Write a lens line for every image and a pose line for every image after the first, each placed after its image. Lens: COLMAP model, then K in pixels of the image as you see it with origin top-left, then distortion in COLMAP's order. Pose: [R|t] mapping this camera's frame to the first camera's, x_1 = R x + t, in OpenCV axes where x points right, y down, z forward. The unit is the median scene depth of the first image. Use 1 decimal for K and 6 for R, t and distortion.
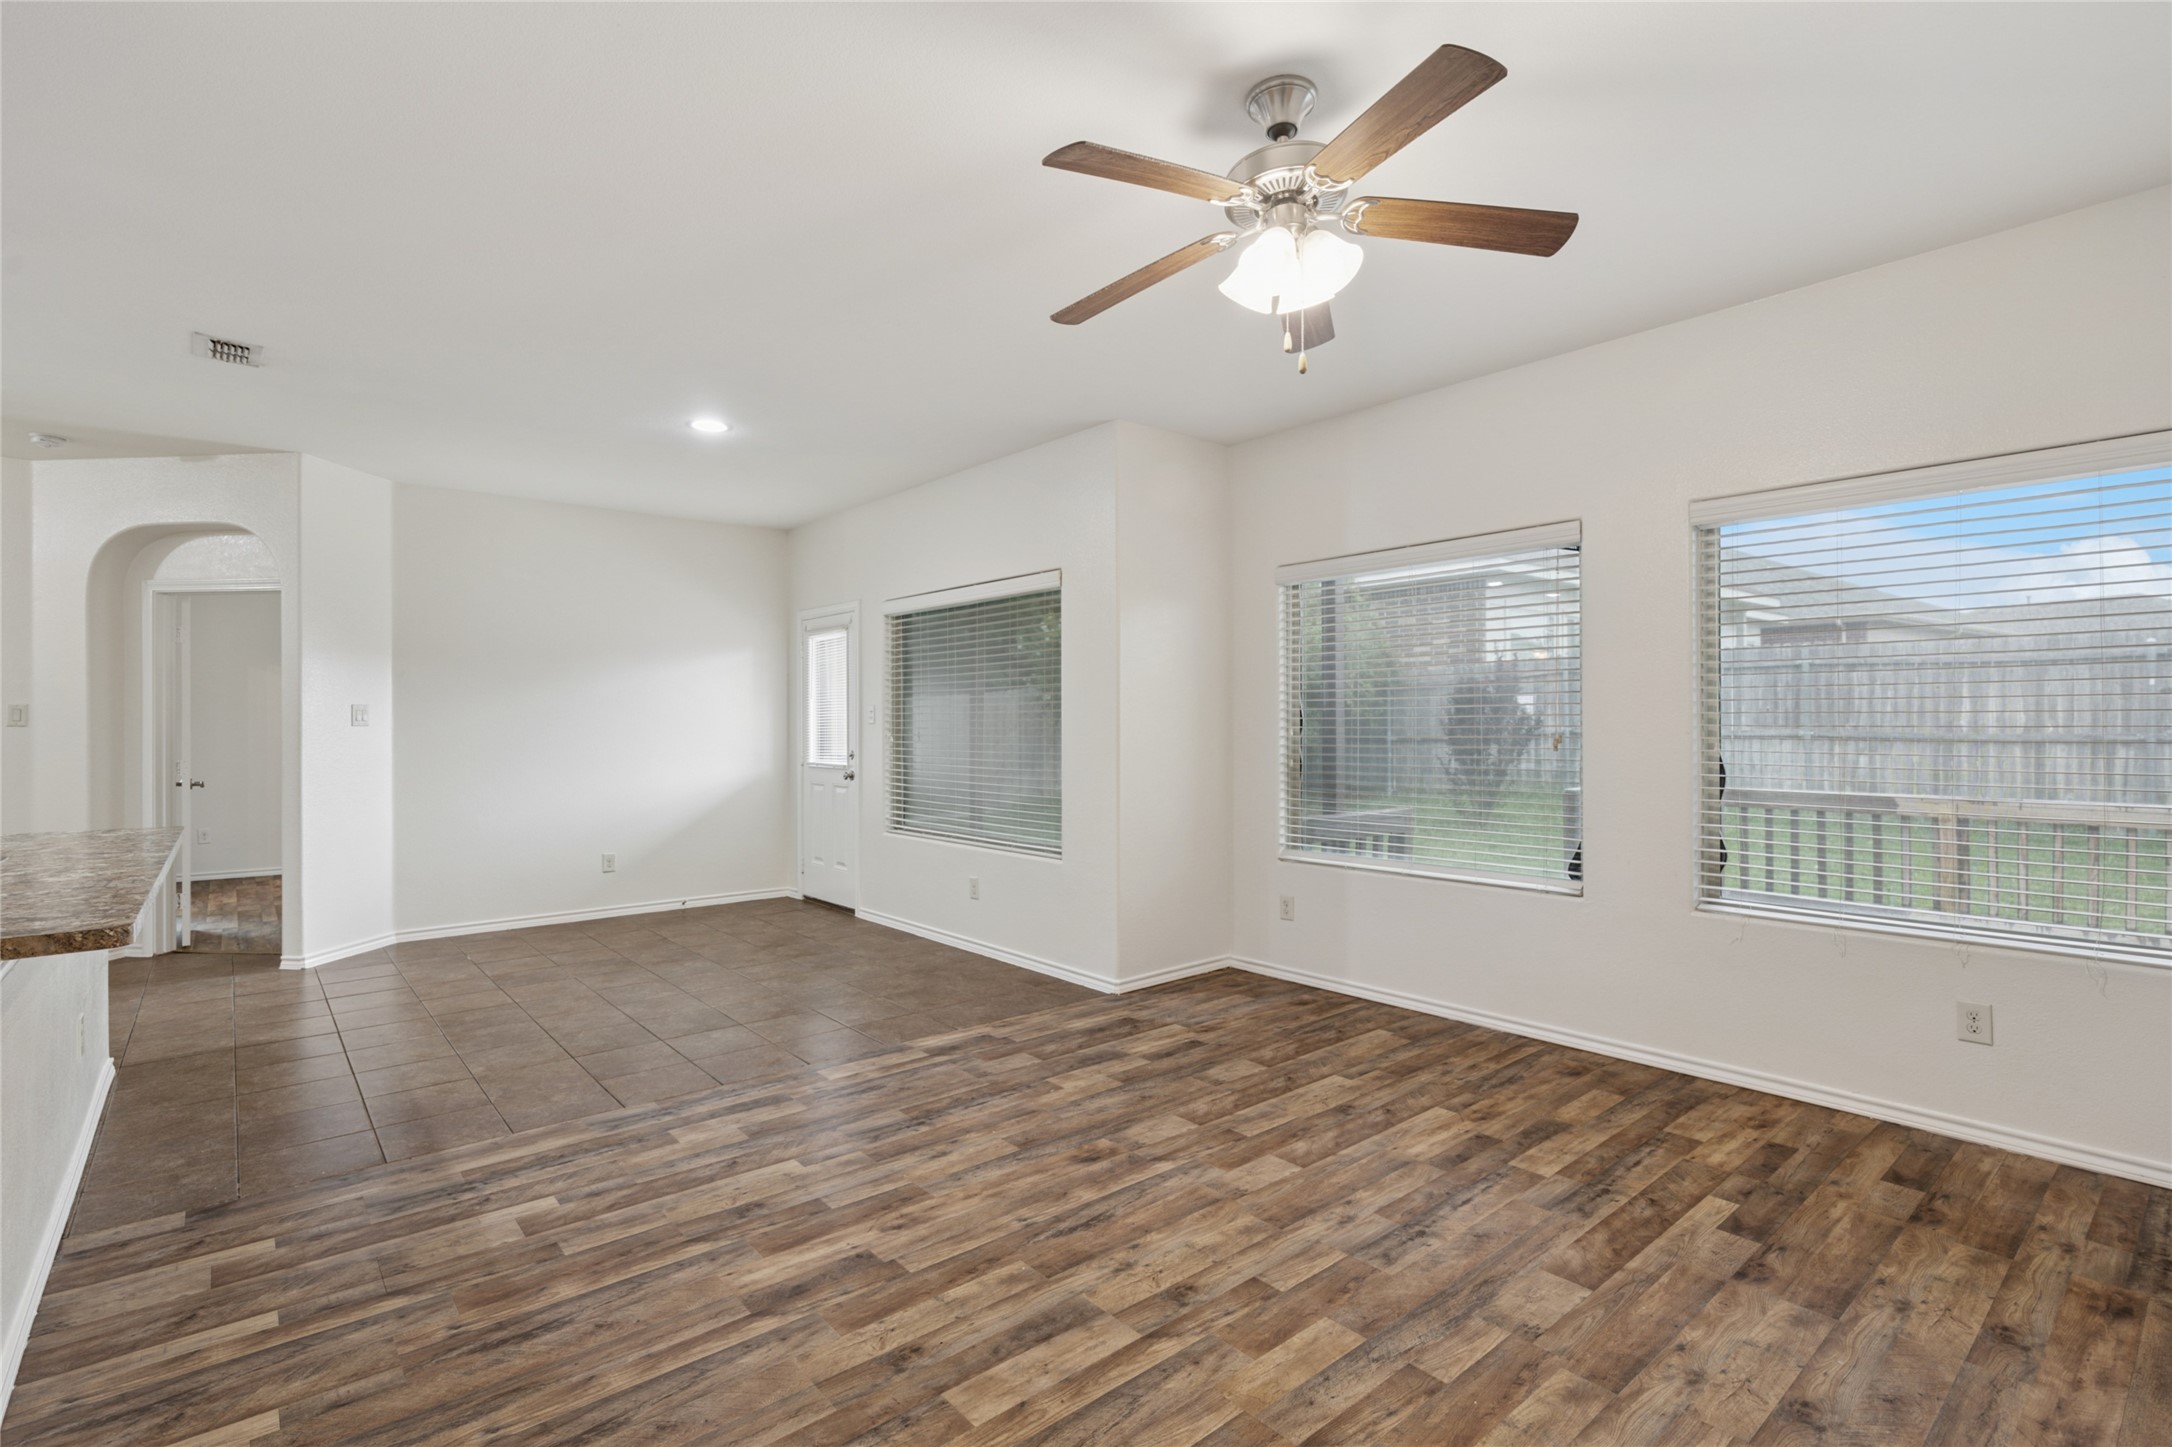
lens RADIAL K [[1012.2, 0, 1064.2], [0, 1012.2, 720.2], [0, 0, 1]] dist [-0.000574, -0.000405]
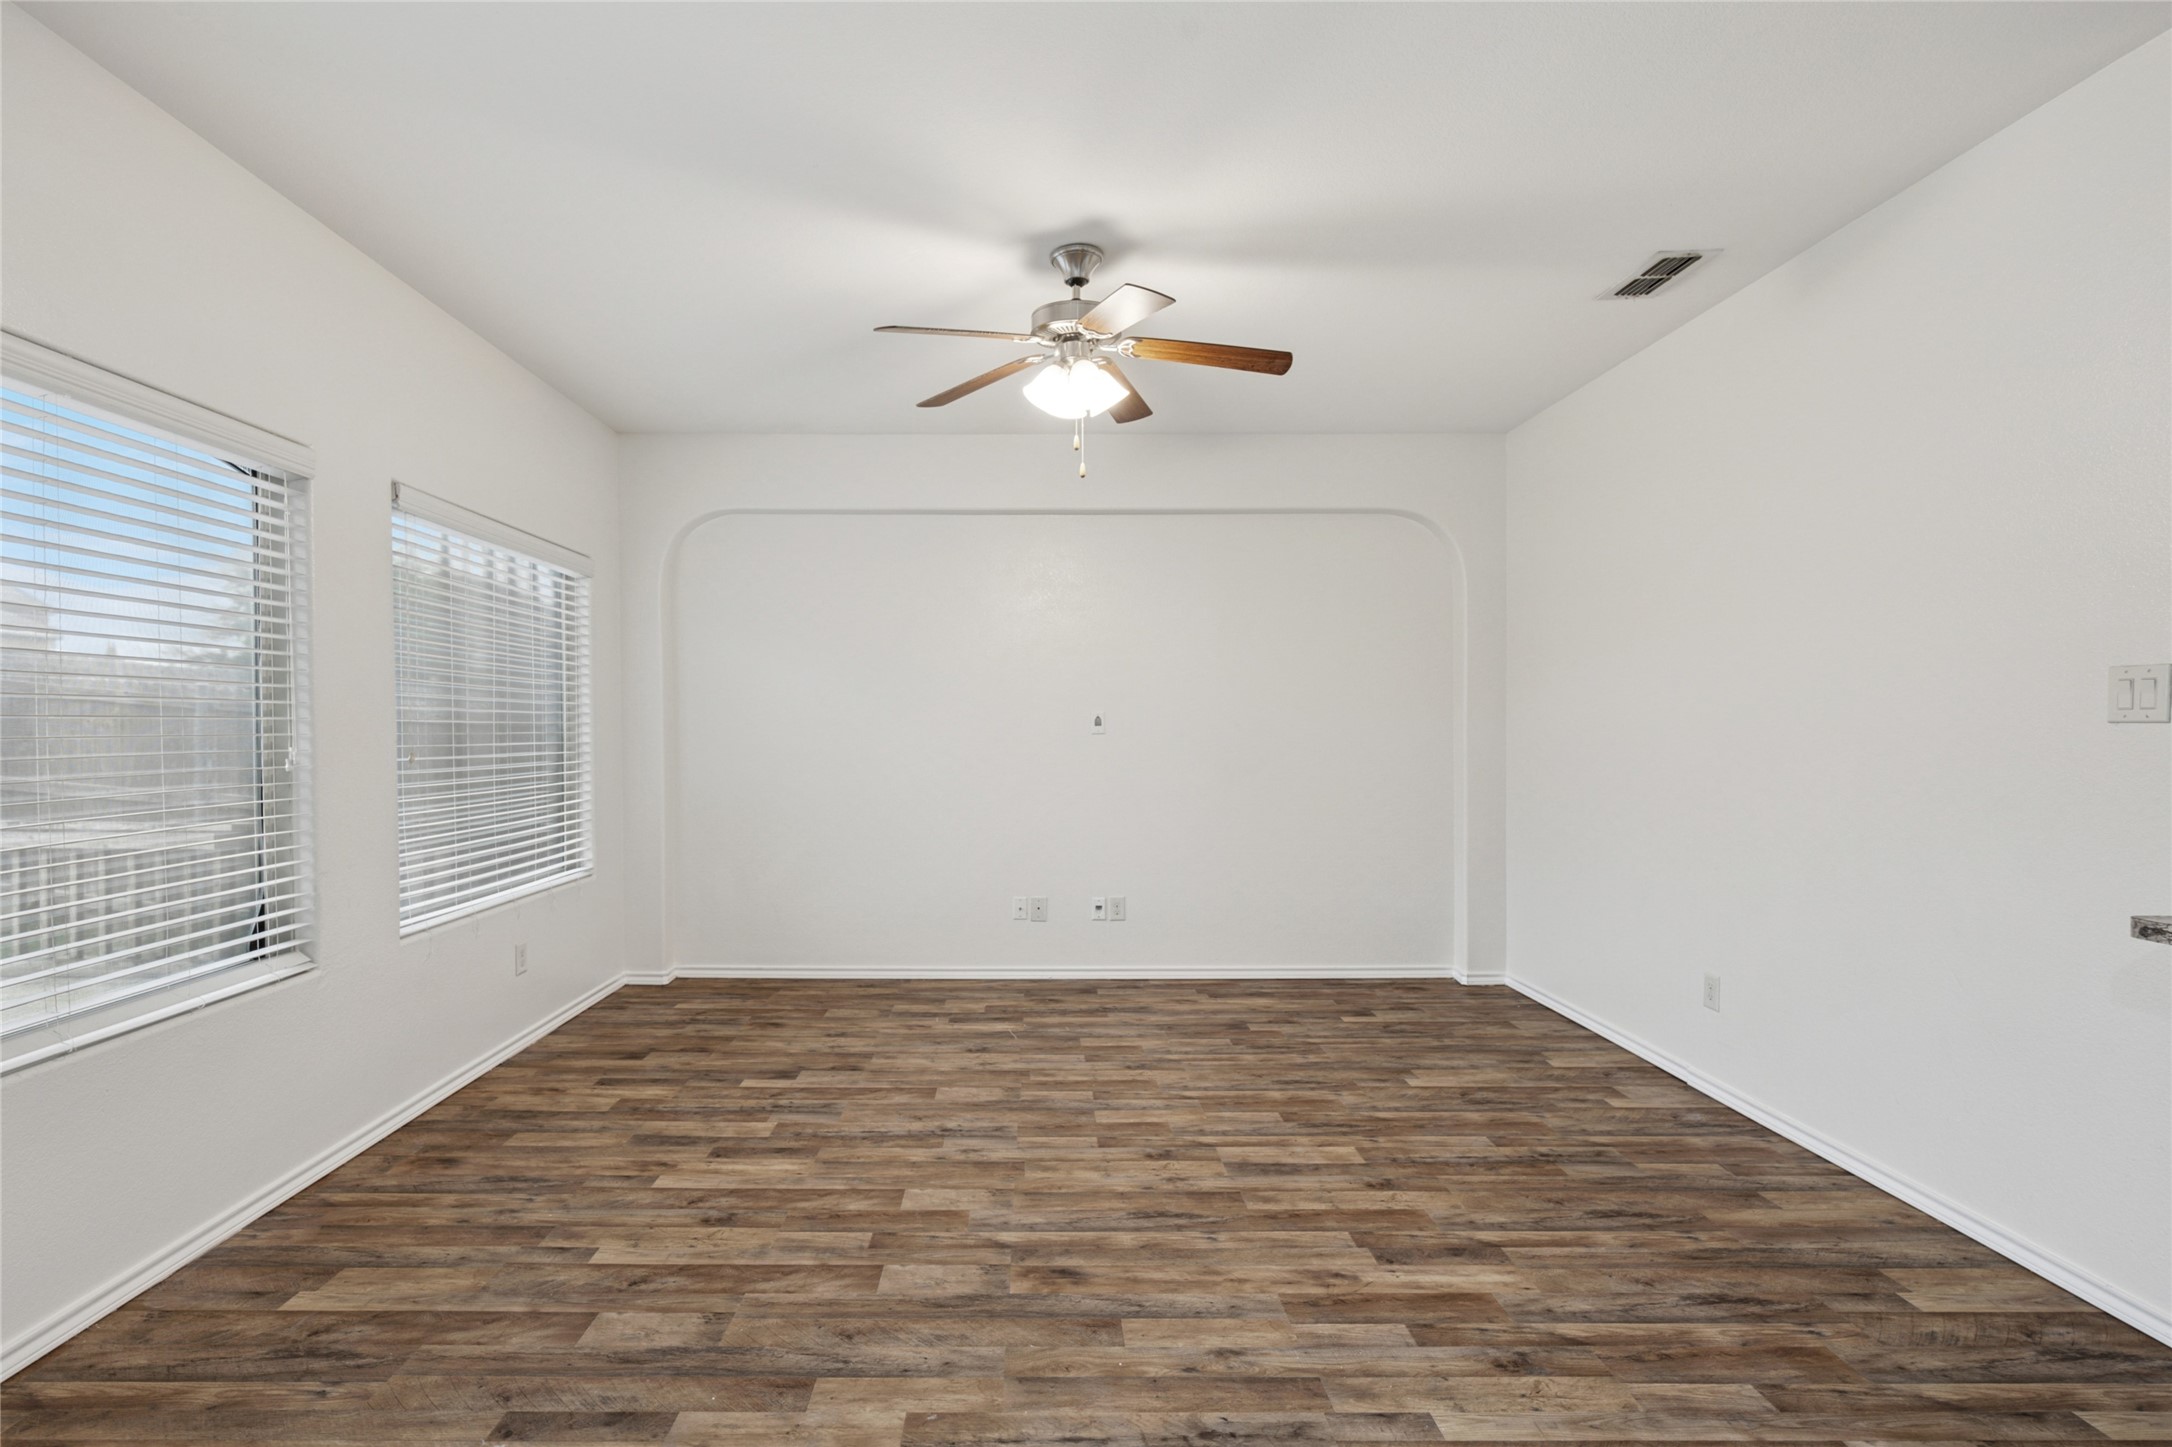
lens RADIAL K [[1029.6, 0, 1033.7], [0, 1029.6, 745.7], [0, 0, 1]] dist [-0.002537, 0.000276]
pose [[-0.772807, -0.007032, 0.634602, -0.472442], [0.000526, 0.999931, 0.011721, 0.008061], [-0.634641, 0.009392, -0.772750, 1.656583]]
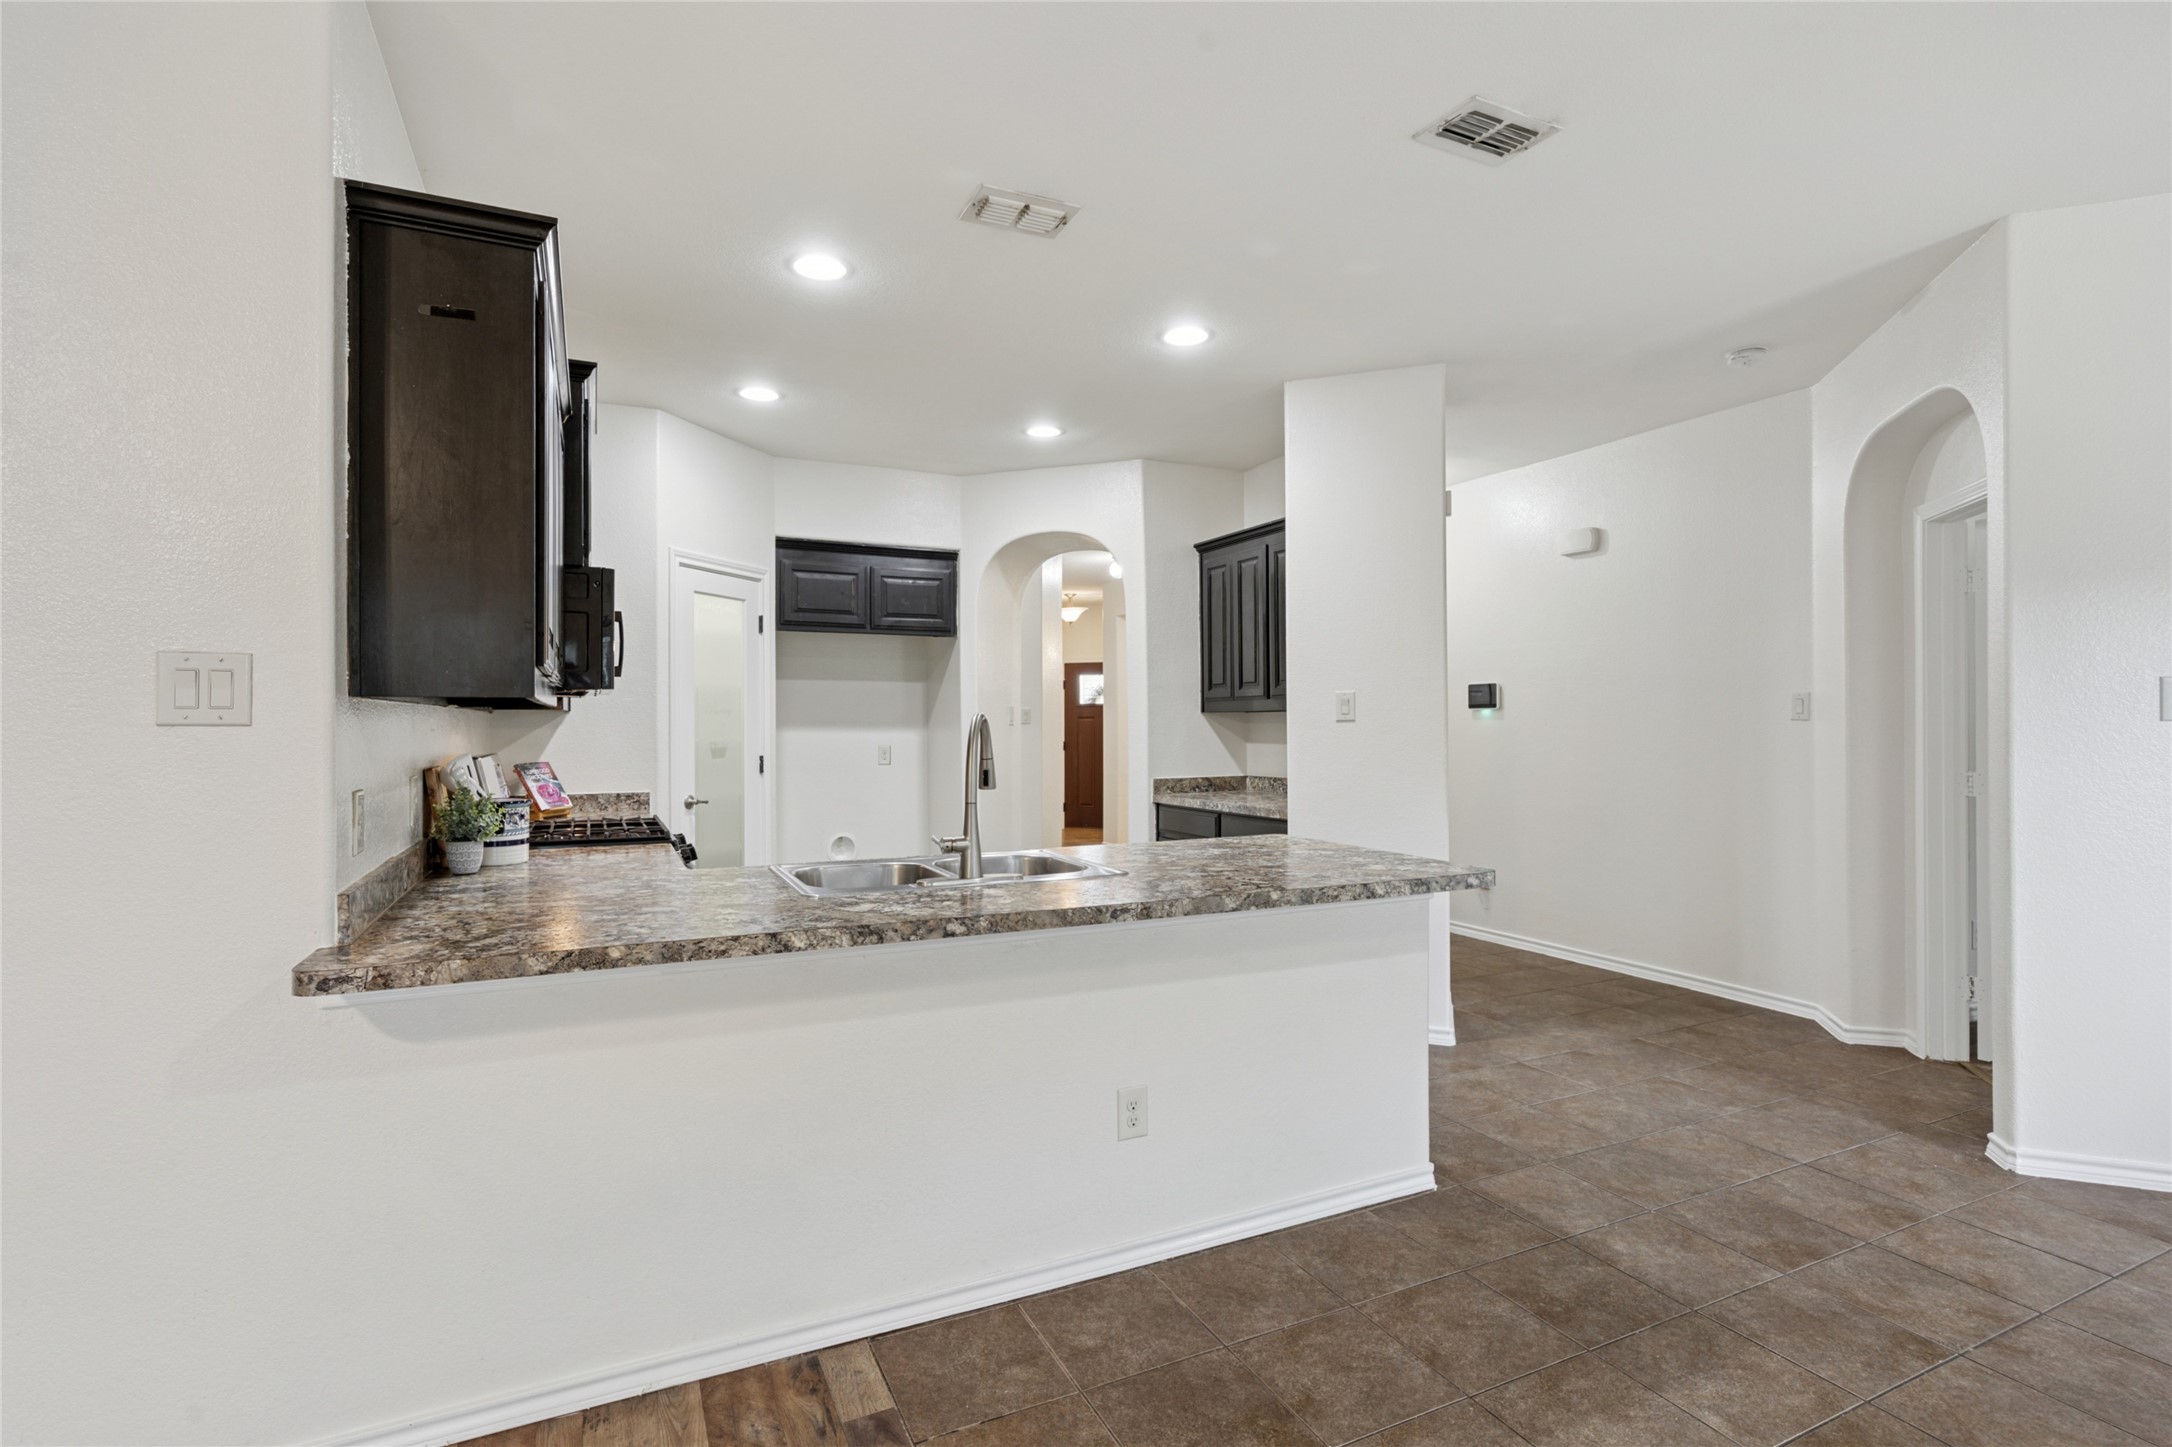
lens RADIAL K [[1018.2, 0, 1062.5], [0, 1018.2, 717.4], [0, 0, 1]] dist [-0.001730, 0.001290]
pose [[-0.251148, -0.001723, -0.967947, -0.183638], [0.009780, 0.999943, -0.004318, 0.003066], [0.967899, -0.010551, -0.251117, 1.183937]]
